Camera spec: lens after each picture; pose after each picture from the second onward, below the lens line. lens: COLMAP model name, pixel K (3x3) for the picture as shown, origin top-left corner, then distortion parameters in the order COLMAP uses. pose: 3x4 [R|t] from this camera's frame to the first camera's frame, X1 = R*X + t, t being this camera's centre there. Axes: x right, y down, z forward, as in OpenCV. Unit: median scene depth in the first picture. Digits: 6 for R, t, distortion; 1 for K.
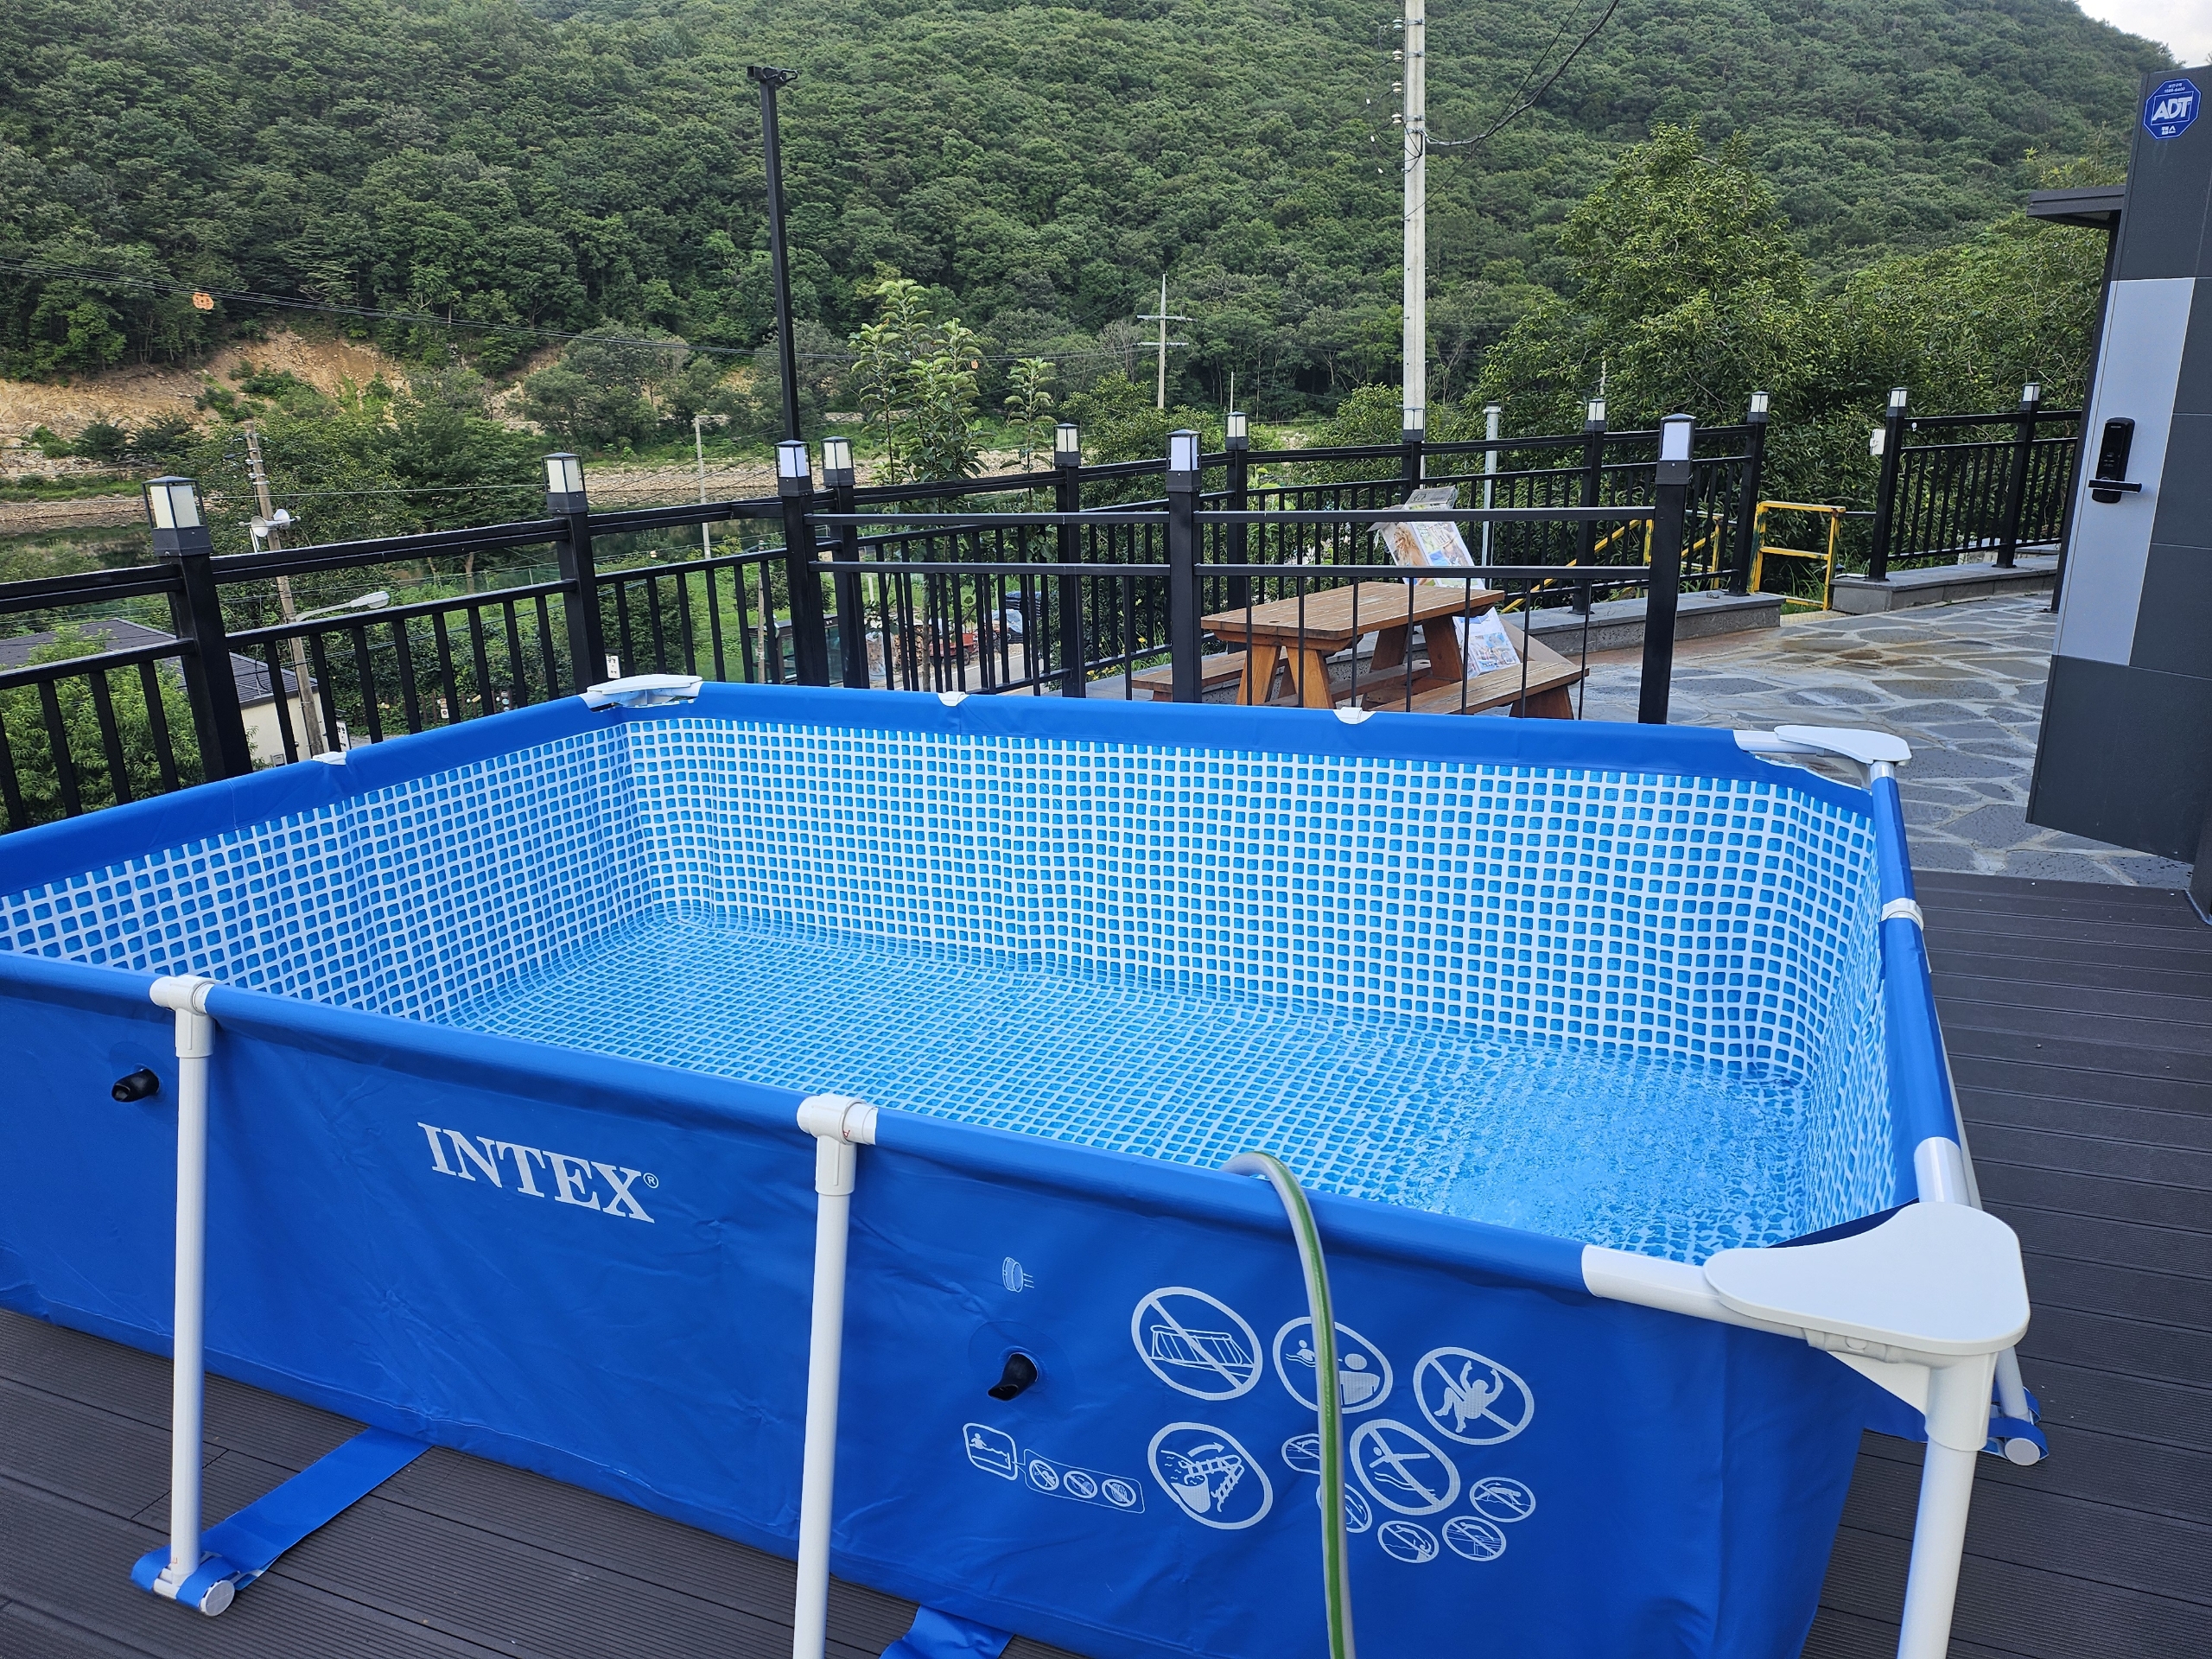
lens RADIAL K [[1477.1, 0, 1106.0], [0, 1477.1, 829.5], [0, 0, 1]] dist [0.078334, -0.078879]
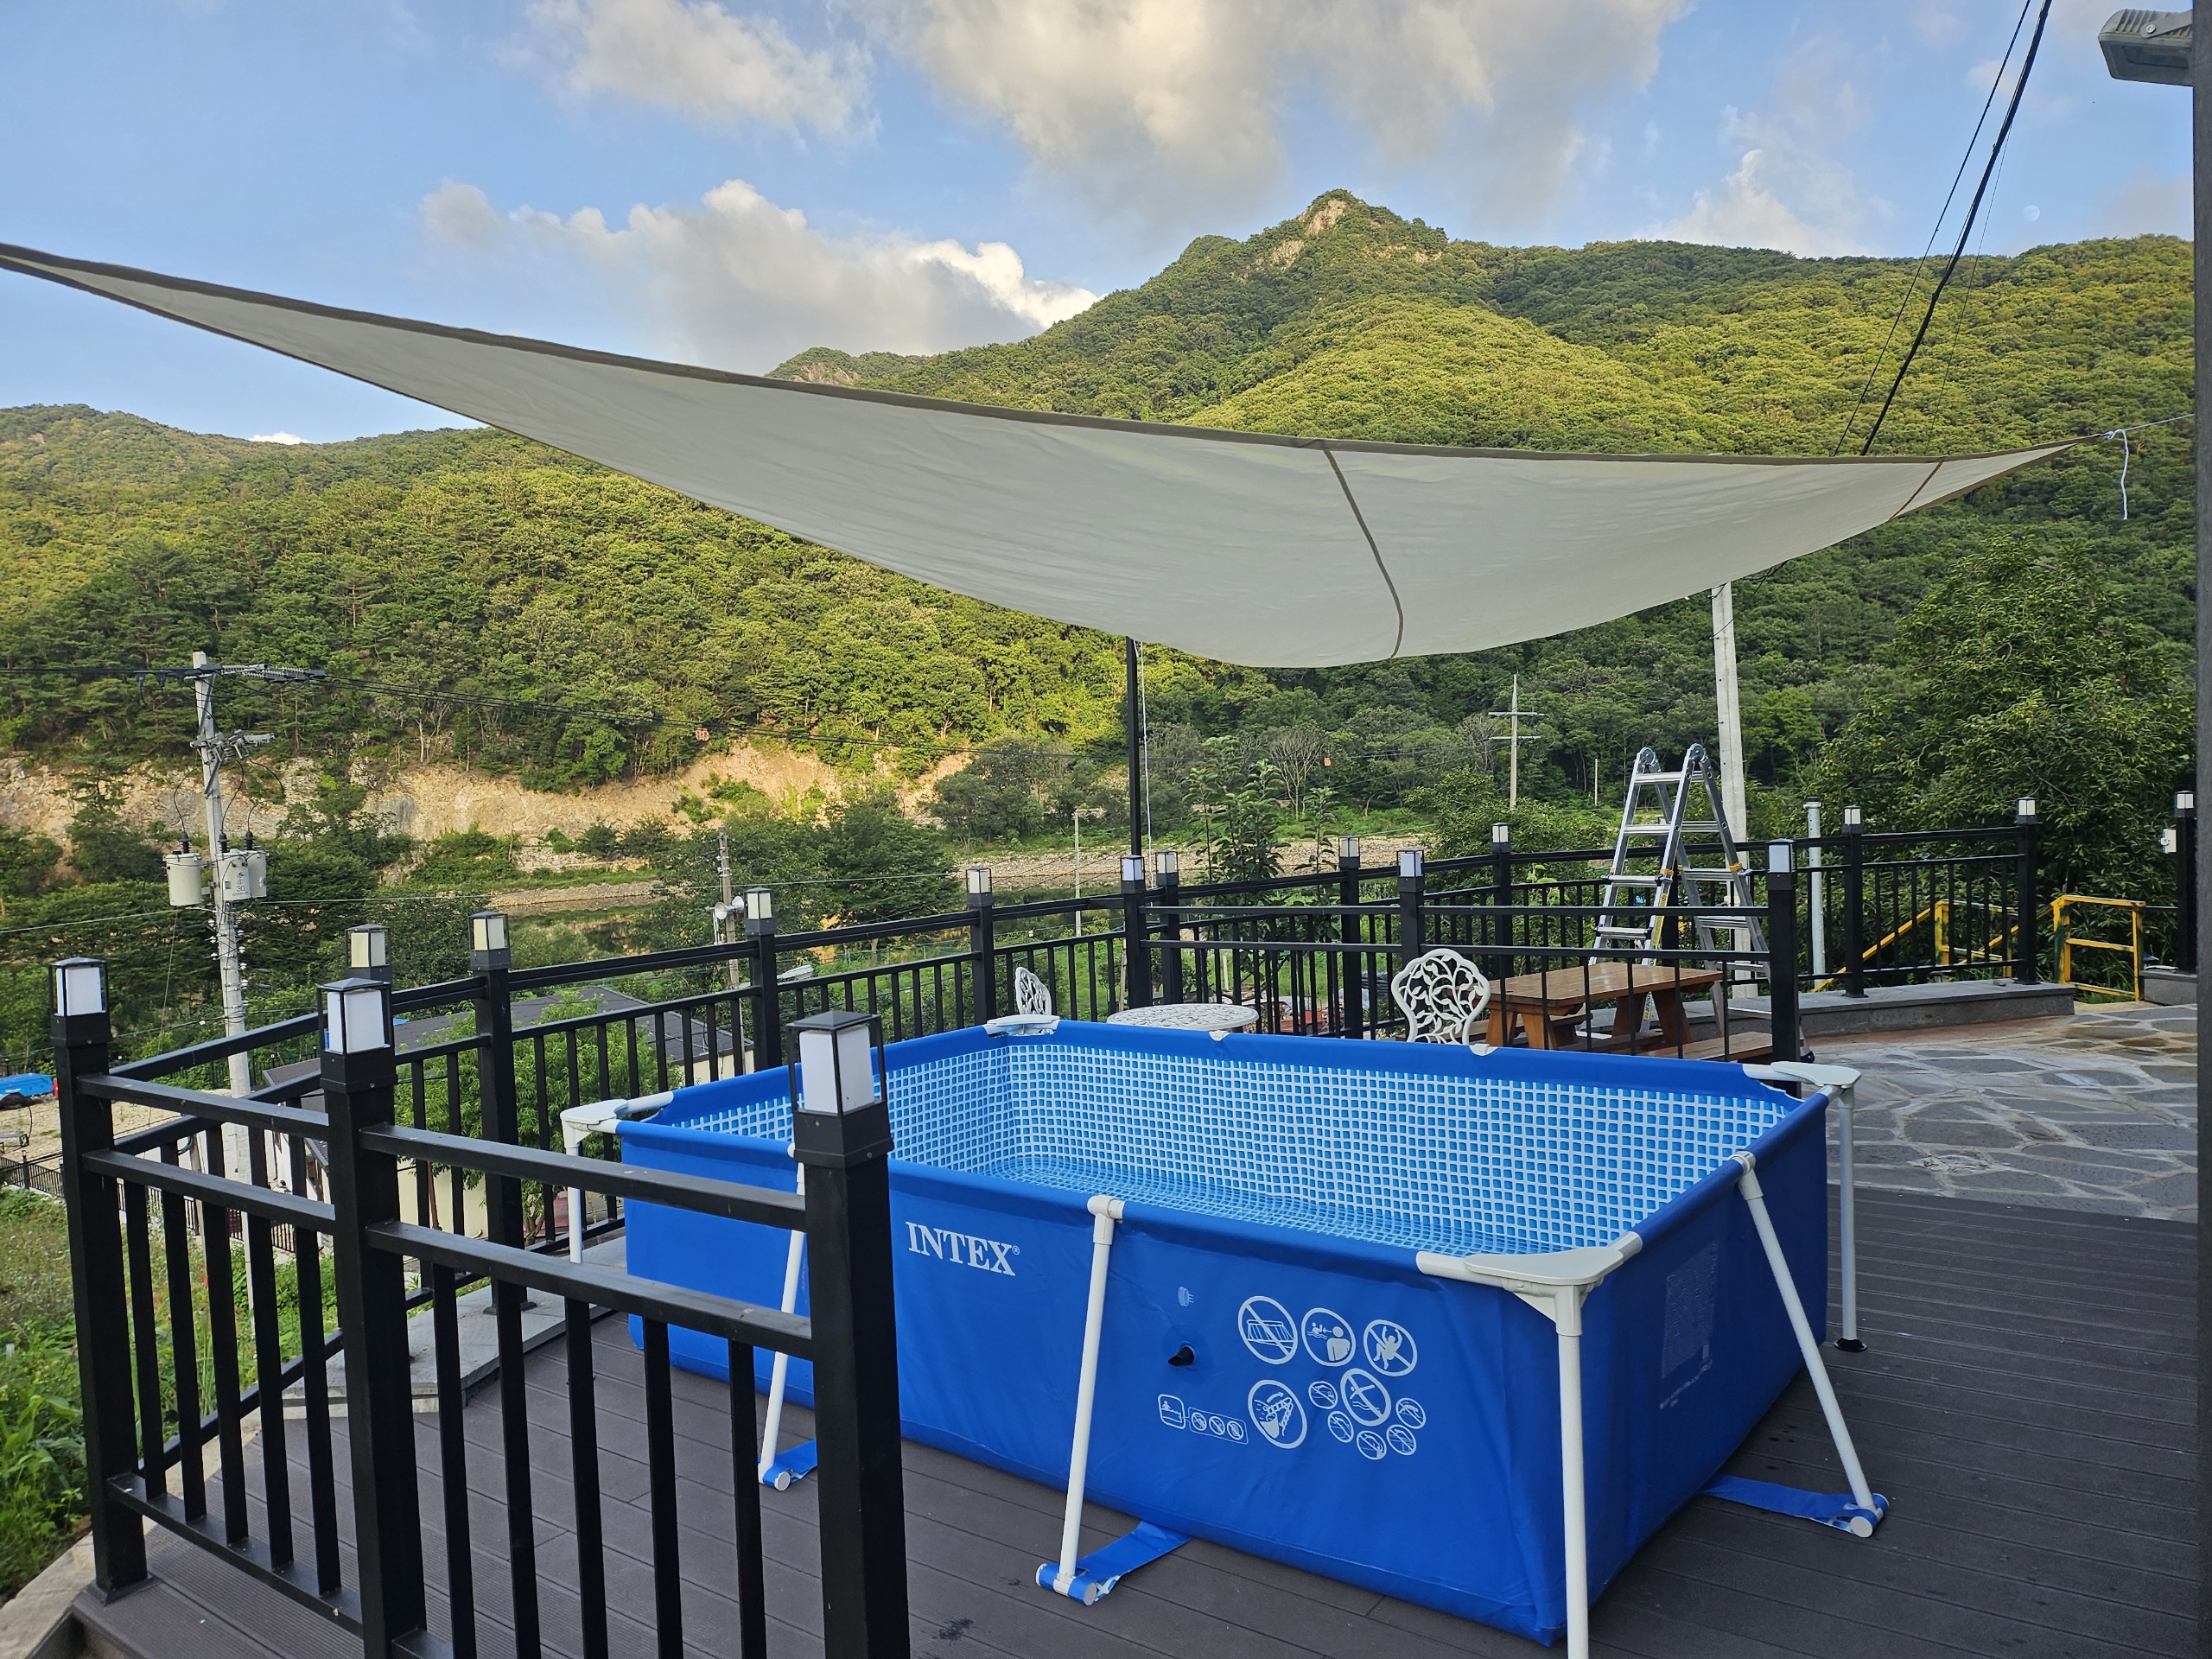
lens RADIAL K [[1711.1, 0, 1106.0], [0, 1711.1, 829.5], [0, 0, 1]] dist [0.087914, -0.110095]
pose [[0.970129, -0.006535, -0.242503, 0.069267], [-0.052064, 0.970736, -0.234438, 0.041534], [0.236938, 0.240061, 0.941399, -0.235859]]
